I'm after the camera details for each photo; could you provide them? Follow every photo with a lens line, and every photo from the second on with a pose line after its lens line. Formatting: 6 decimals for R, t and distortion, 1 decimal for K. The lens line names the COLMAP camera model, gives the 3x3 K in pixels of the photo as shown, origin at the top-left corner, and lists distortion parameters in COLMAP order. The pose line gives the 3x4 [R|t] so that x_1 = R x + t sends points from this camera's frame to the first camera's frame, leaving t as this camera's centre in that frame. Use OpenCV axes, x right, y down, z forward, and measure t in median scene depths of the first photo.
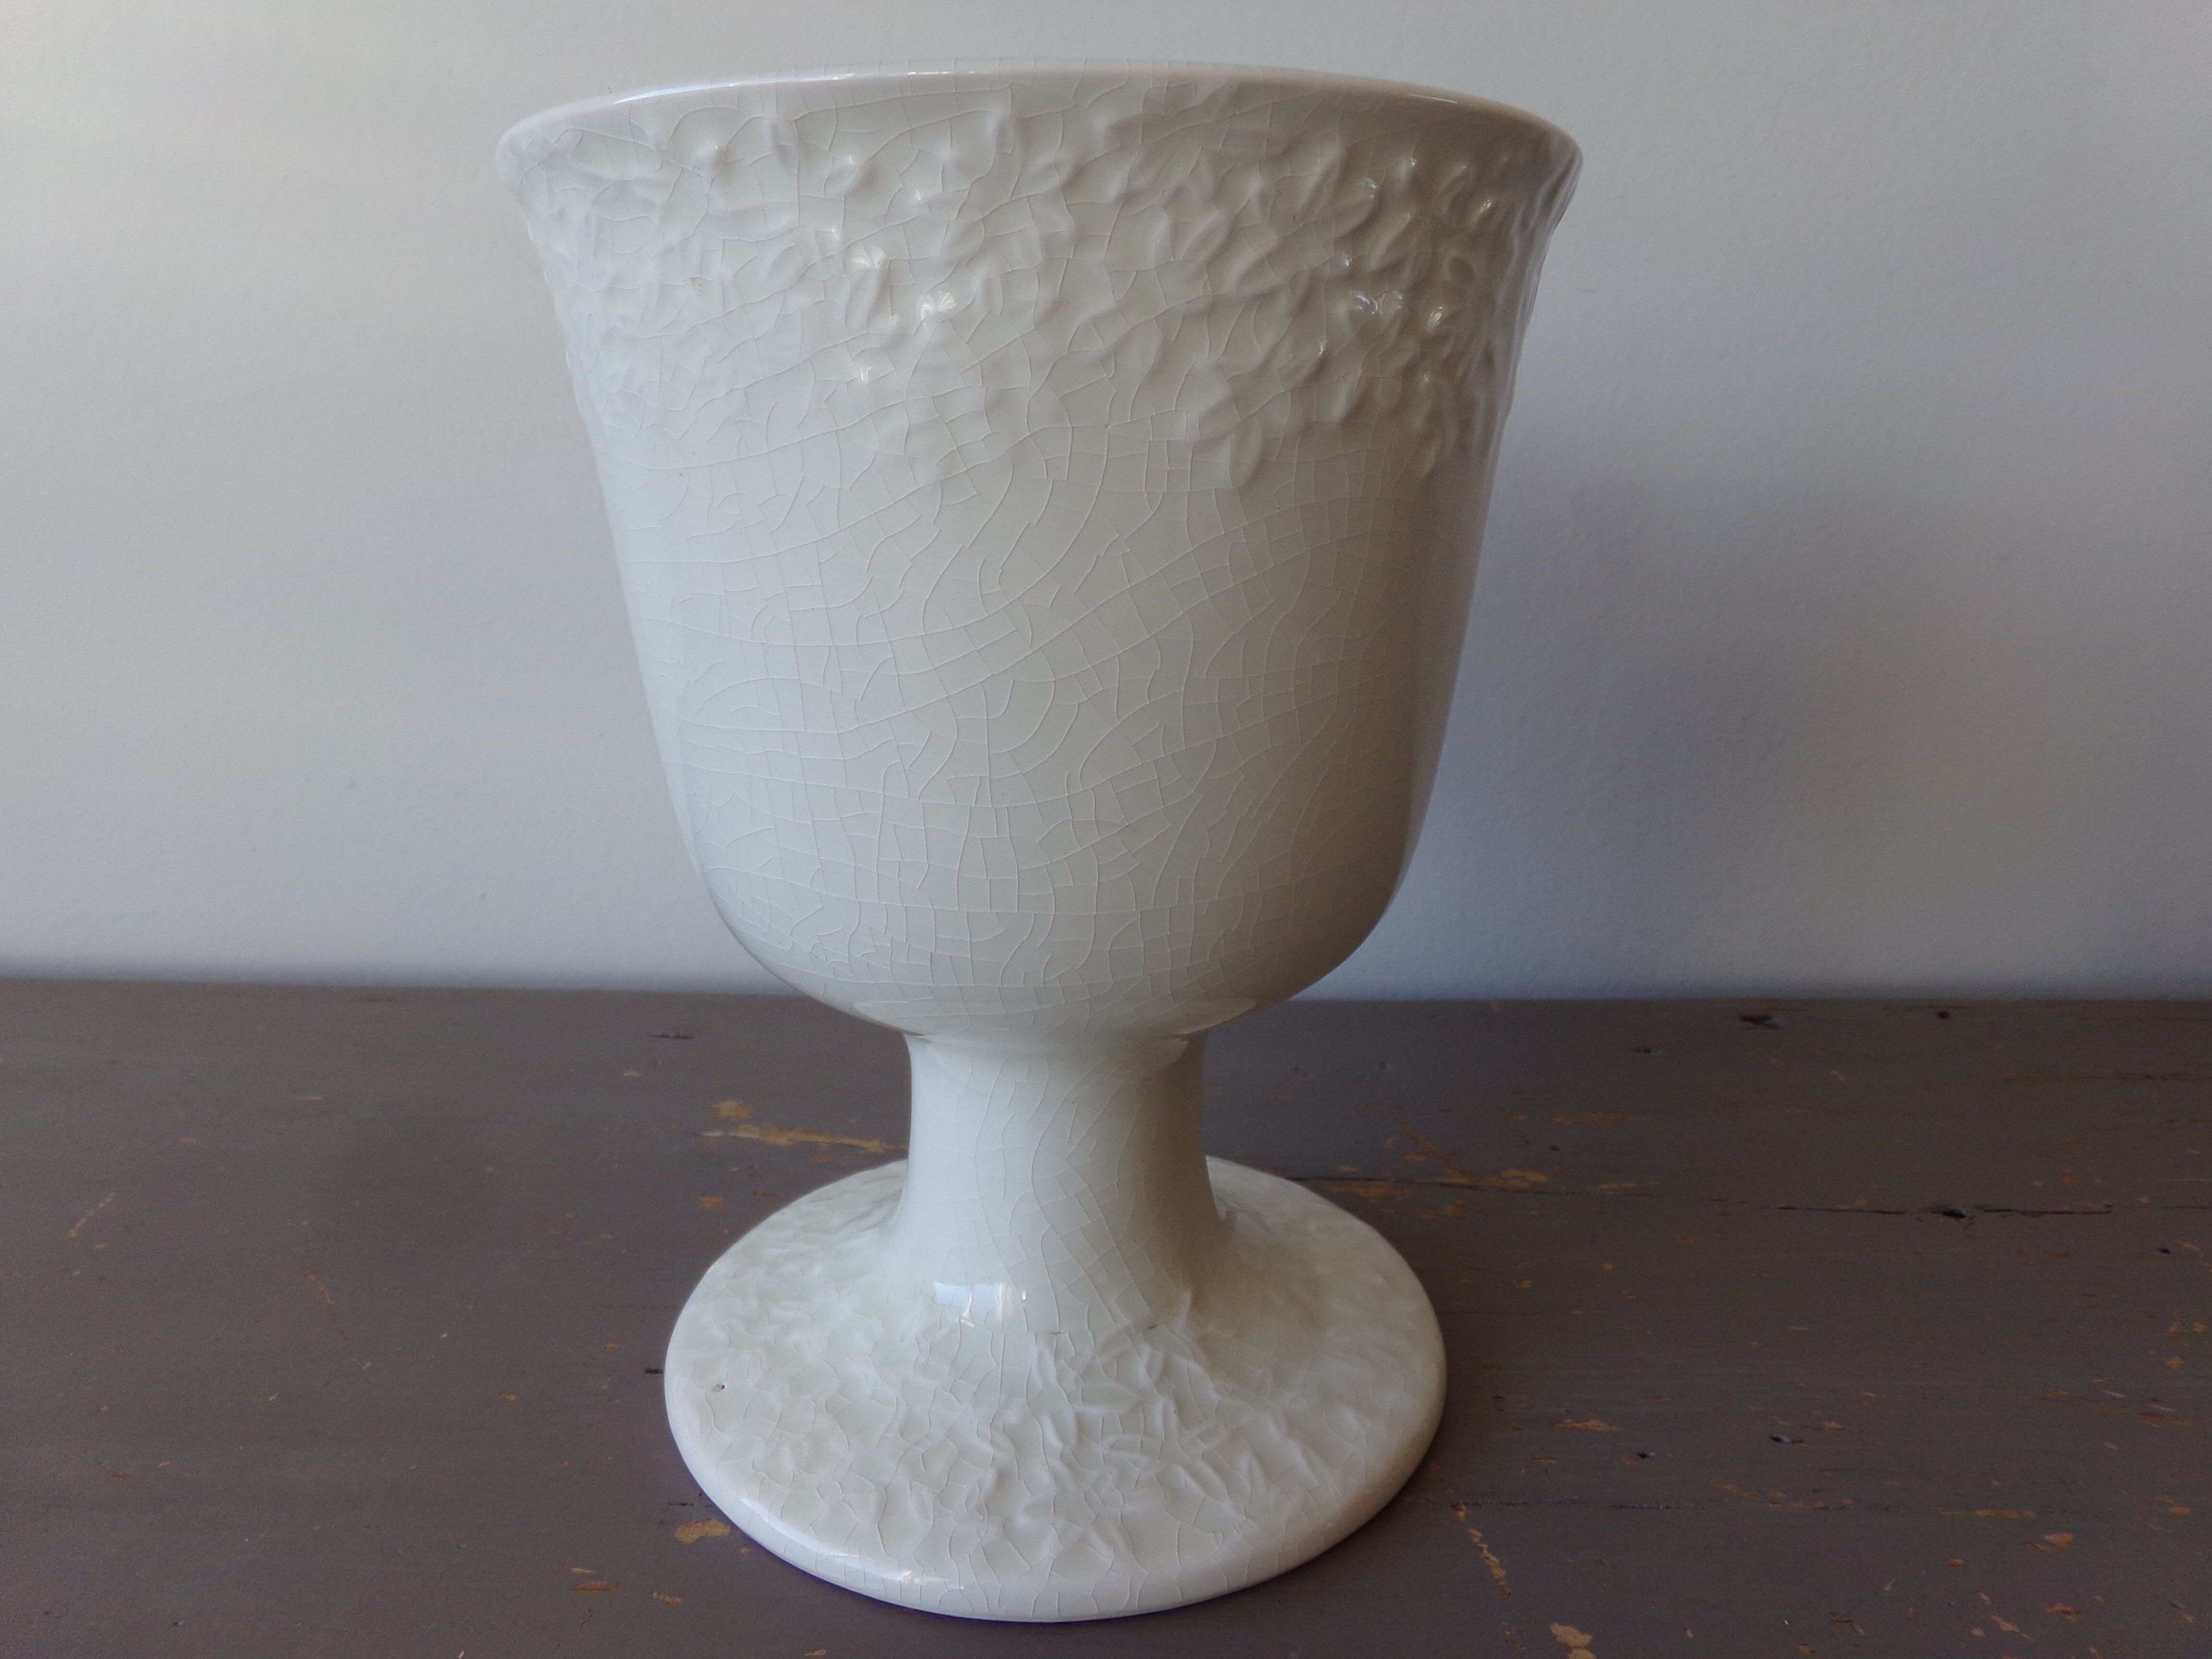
lens RADIAL K [[1531.4, 0, 1106.0], [0, 1531.4, 829.5], [0, 0, 1]] dist [-0.167932, 0.424777]
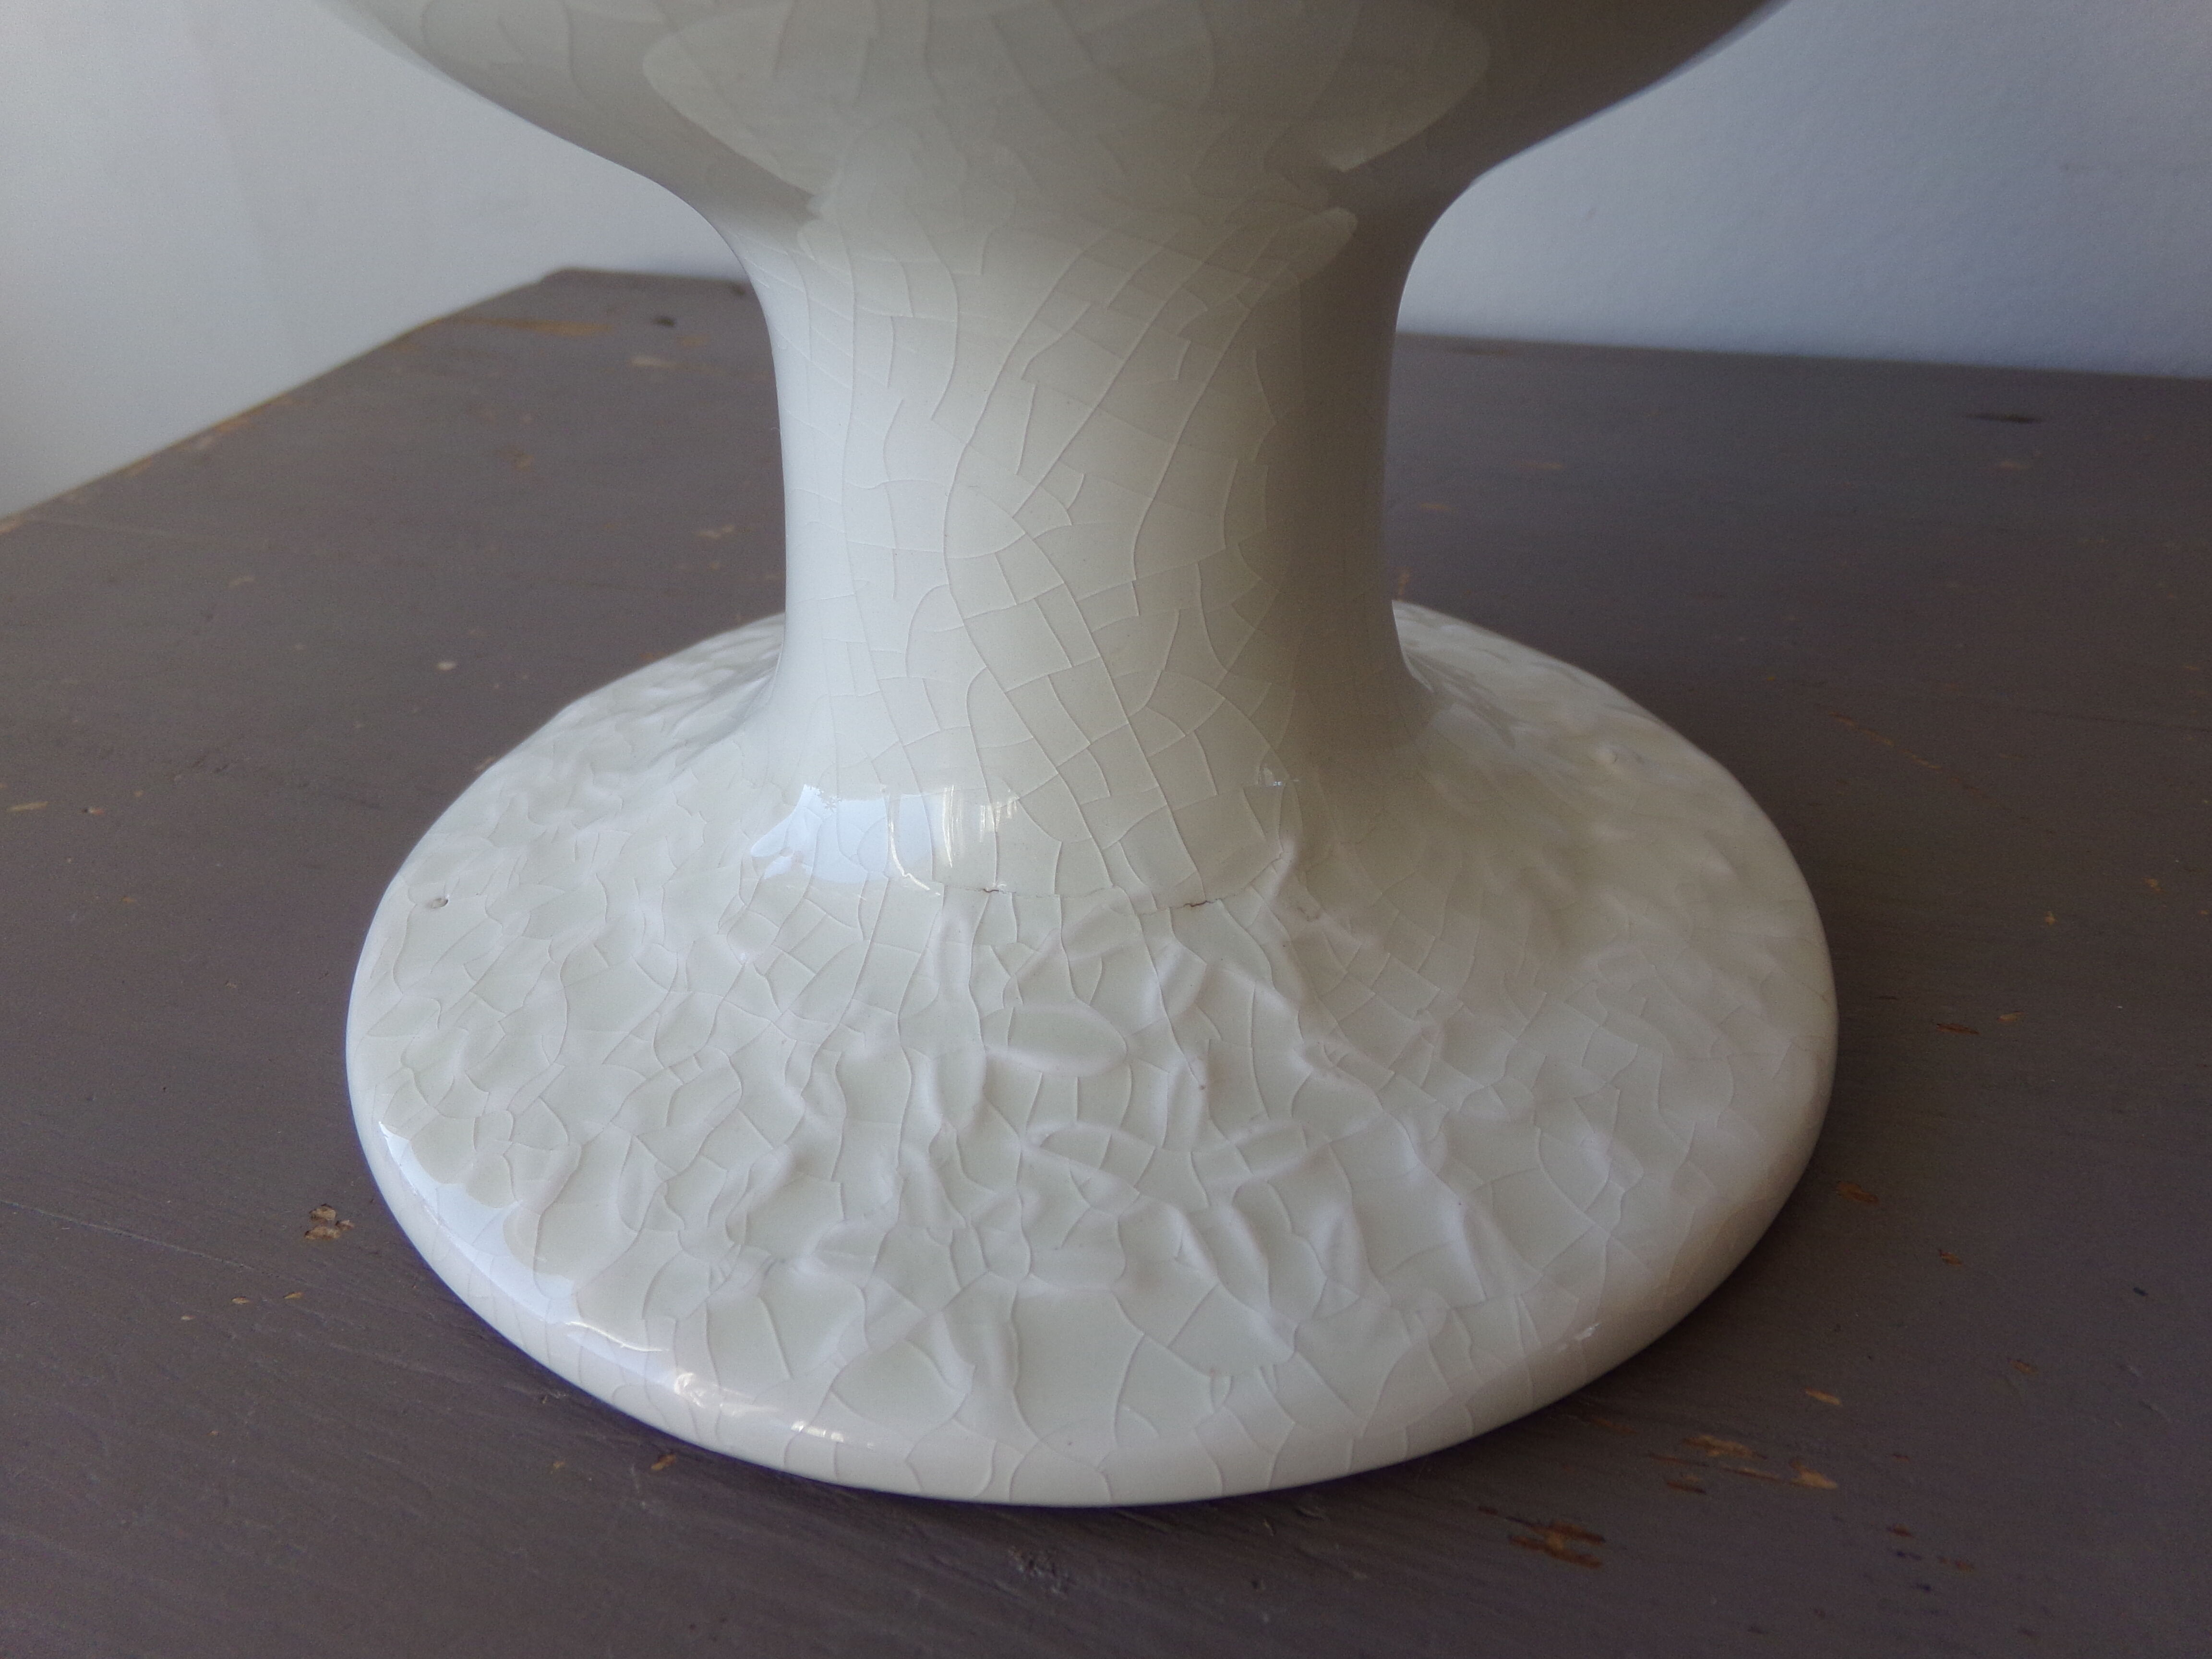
lens RADIAL K [[1531.4, 0, 1106.0], [0, 1531.4, 829.5], [0, 0, 1]] dist [-0.167932, 0.424777]
pose [[0.968127, 0.121158, -0.219203, 0.109396], [-0.047953, 0.948684, 0.312569, 0.166288], [0.245825, -0.292095, 0.924257, 0.582966]]
